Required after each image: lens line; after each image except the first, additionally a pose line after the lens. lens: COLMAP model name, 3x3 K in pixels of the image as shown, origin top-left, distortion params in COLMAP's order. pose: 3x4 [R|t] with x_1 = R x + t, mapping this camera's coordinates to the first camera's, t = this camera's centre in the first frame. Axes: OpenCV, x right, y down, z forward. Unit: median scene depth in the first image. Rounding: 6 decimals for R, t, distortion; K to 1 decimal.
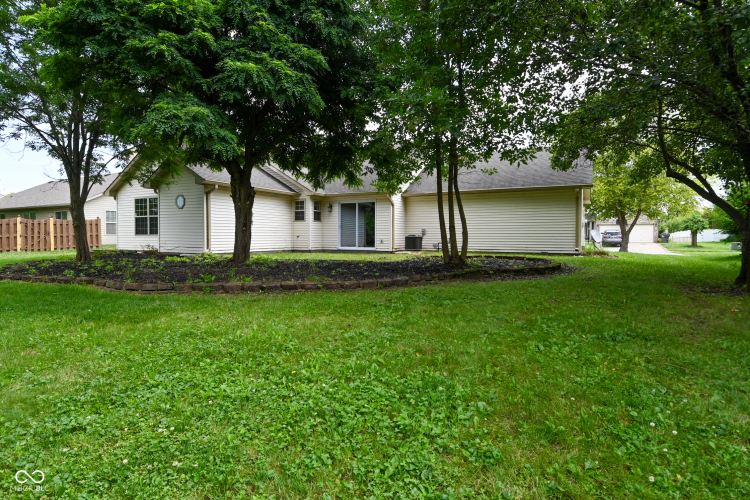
lens RADIAL K [[395.3, 0, 376.0], [0, 395.3, 243.7], [0, 0, 1]] dist [0.016177, -0.026580]
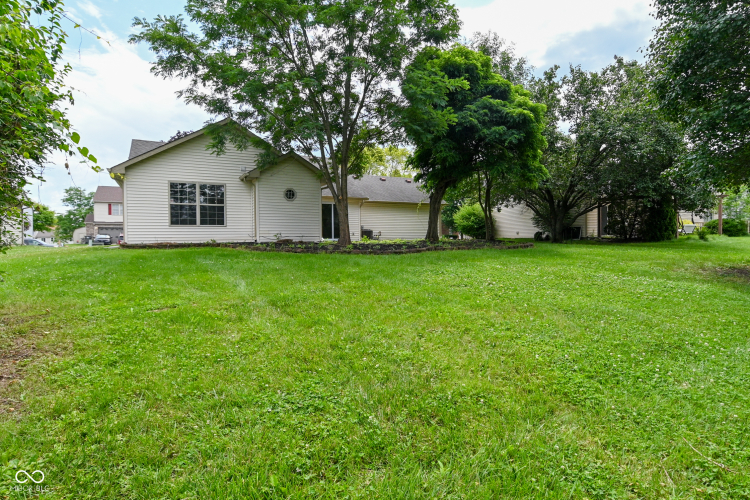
lens RADIAL K [[395.3, 0, 376.0], [0, 395.3, 243.7], [0, 0, 1]] dist [0.016177, -0.026580]
pose [[0.549715, -0.018473, 0.835148, -1.070195], [0.033369, 0.999443, 0.000142, 0.030671], [-0.834686, 0.027790, 0.550025, 0.183480]]
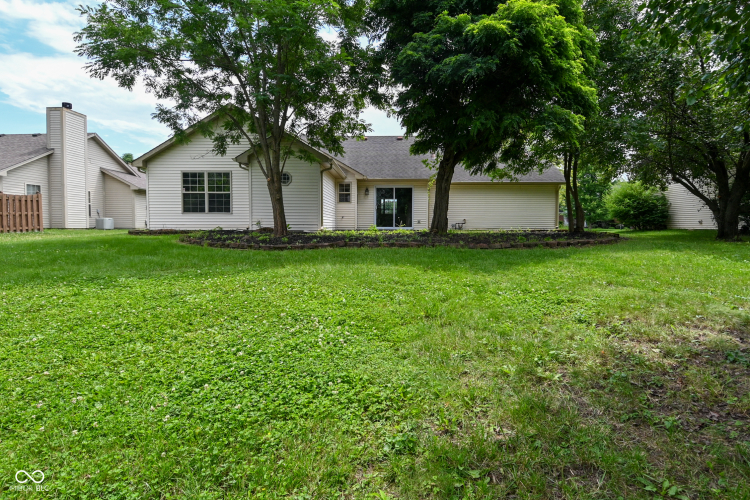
lens RADIAL K [[395.3, 0, 376.0], [0, 395.3, 243.7], [0, 0, 1]] dist [0.016177, -0.026580]
pose [[0.885130, -0.021256, 0.464858, -0.641153], [0.012245, 0.999674, 0.022395, 0.031970], [-0.465182, -0.014130, 0.885102, 0.014696]]
